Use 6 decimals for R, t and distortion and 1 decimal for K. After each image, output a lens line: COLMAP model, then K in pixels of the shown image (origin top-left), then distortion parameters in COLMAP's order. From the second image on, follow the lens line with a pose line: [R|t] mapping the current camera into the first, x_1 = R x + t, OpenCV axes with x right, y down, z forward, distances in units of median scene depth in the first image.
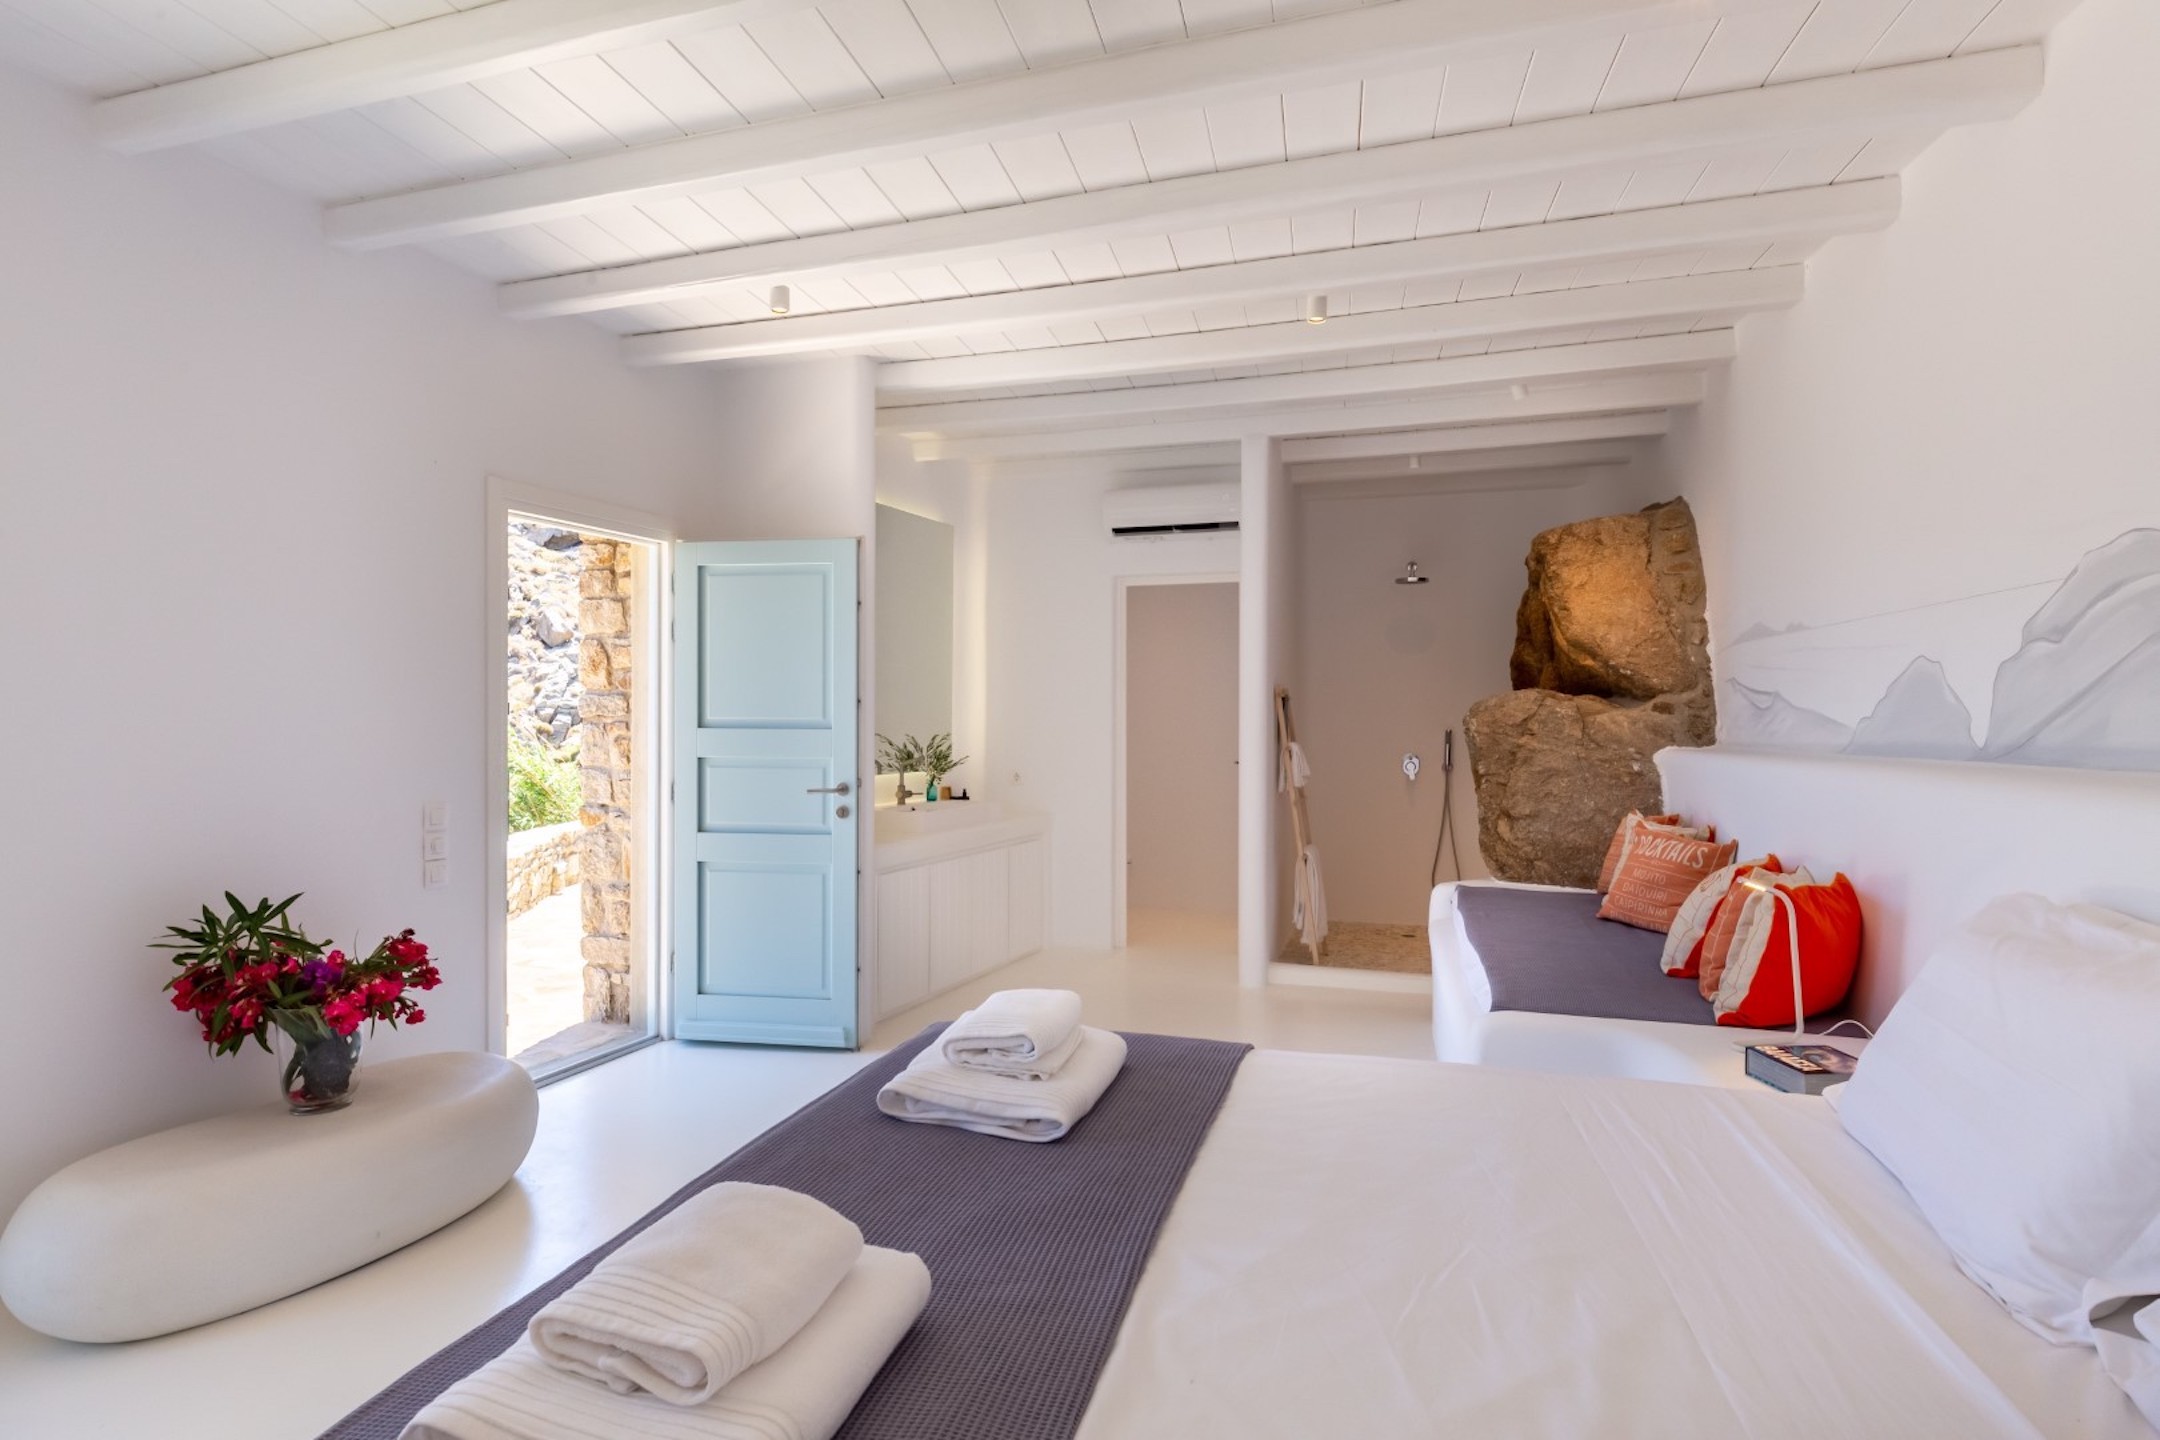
lens RADIAL K [[1138.4, 0, 1078.7], [0, 1138.4, 712.4], [0, 0, 1]] dist [0.004722, -0.000305]
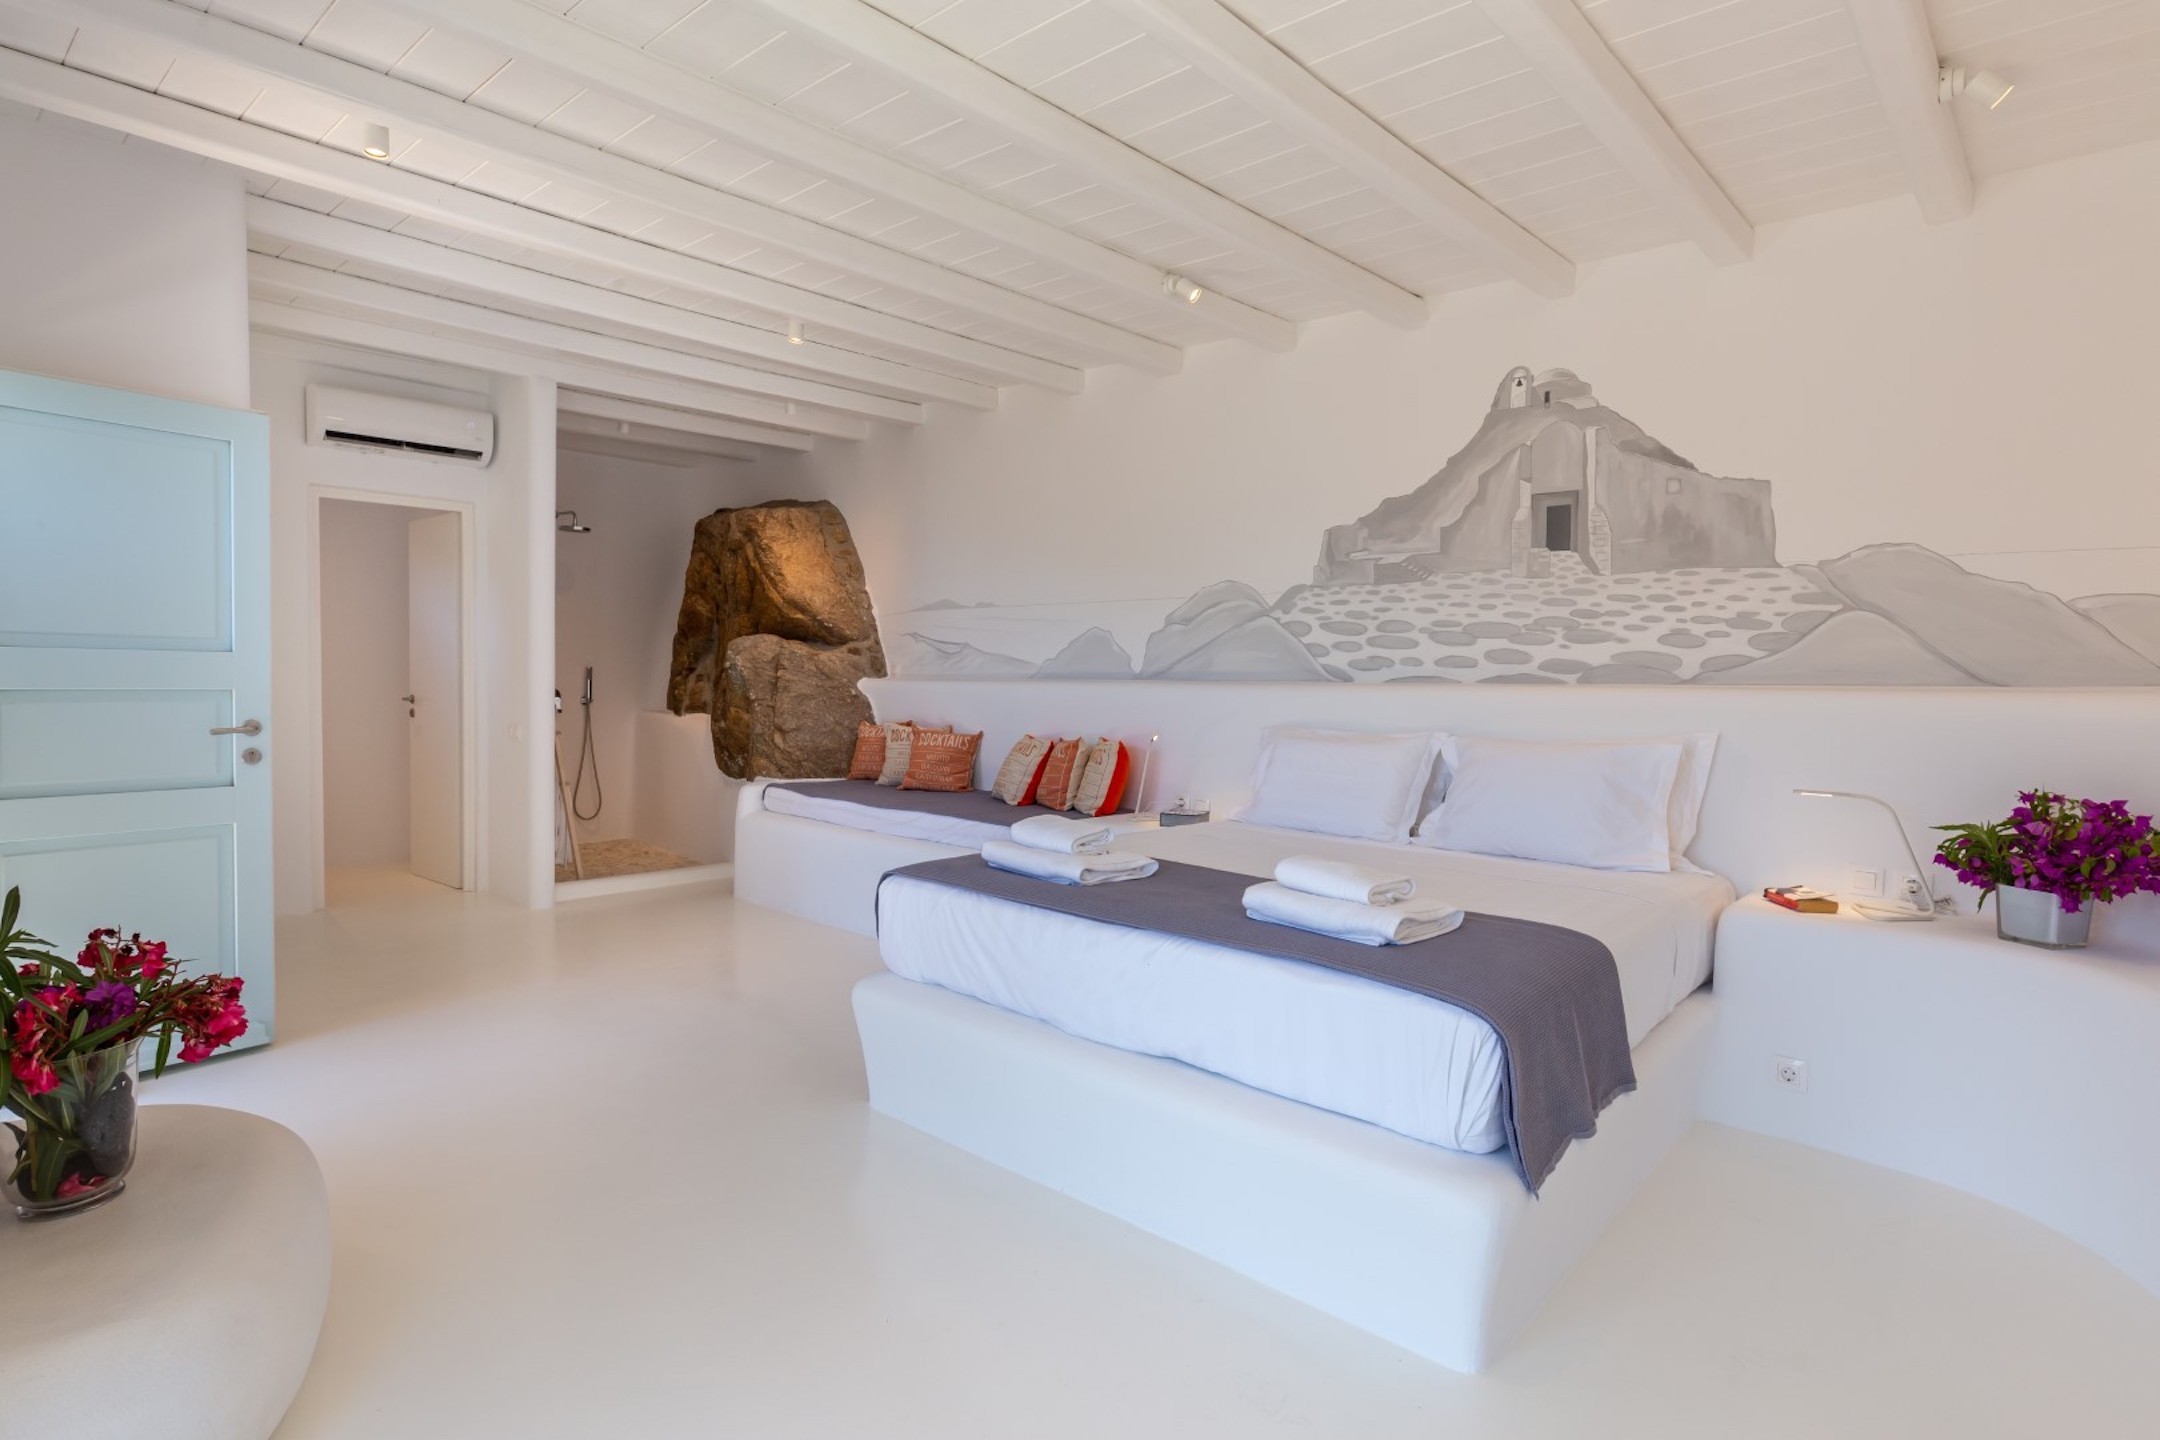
lens RADIAL K [[1138.4, 0, 1076.5], [0, 1138.4, 717.0], [0, 0, 1]] dist [0.004722, -0.000305]
pose [[0.422811, -0.028023, 0.905785, -0.672882], [-0.016545, 0.999116, 0.038634, 0.018940], [-0.906067, -0.031321, 0.421974, 0.133071]]
